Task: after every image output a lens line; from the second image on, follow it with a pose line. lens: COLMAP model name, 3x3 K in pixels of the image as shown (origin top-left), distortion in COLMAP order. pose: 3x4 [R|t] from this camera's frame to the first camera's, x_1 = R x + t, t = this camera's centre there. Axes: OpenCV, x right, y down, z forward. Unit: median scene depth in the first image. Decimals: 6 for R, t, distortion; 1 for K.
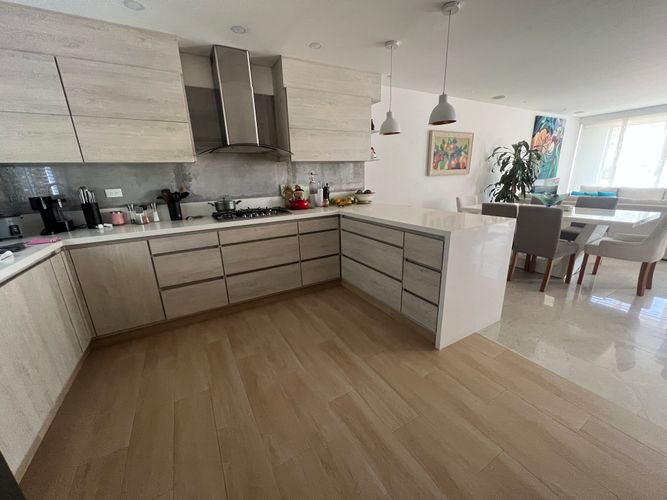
lens RADIAL K [[265.7, 0, 333.5], [0, 265.7, 252.1], [0, 0, 1]] dist [-0.002146, 0.000874]
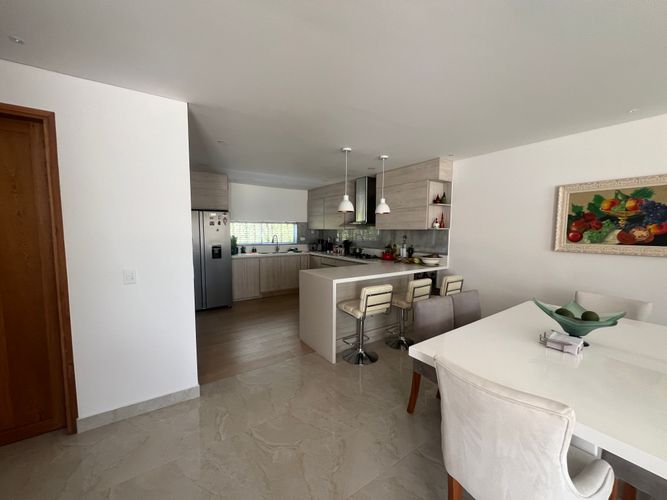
lens RADIAL K [[265.7, 0, 333.2], [0, 265.7, 252.0], [0, 0, 1]] dist [-0.002146, 0.000874]
pose [[0.078843, 0.114022, -0.990345, 1.497667], [-0.290037, 0.953085, 0.086642, -0.280240], [0.953762, 0.280405, 0.108215, 0.622206]]
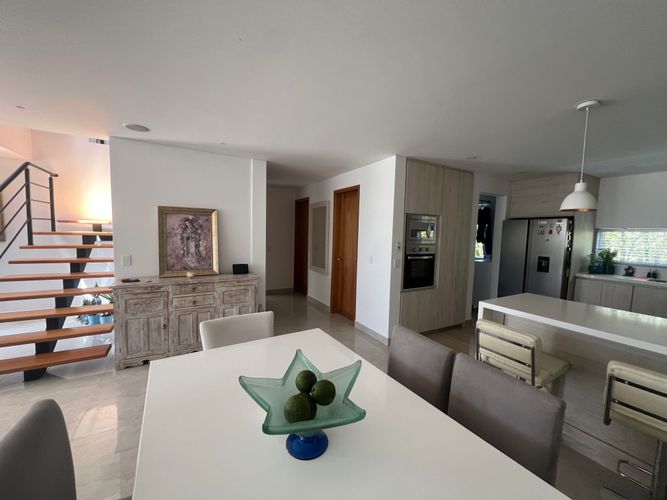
lens RADIAL K [[265.7, 0, 332.9], [0, 265.7, 252.7], [0, 0, 1]] dist [-0.002146, 0.000874]
pose [[-0.999923, 0.005448, -0.011193, 0.970057], [0.001068, 0.933383, 0.358881, -0.514709], [0.012403, 0.358841, -0.933316, 1.440169]]
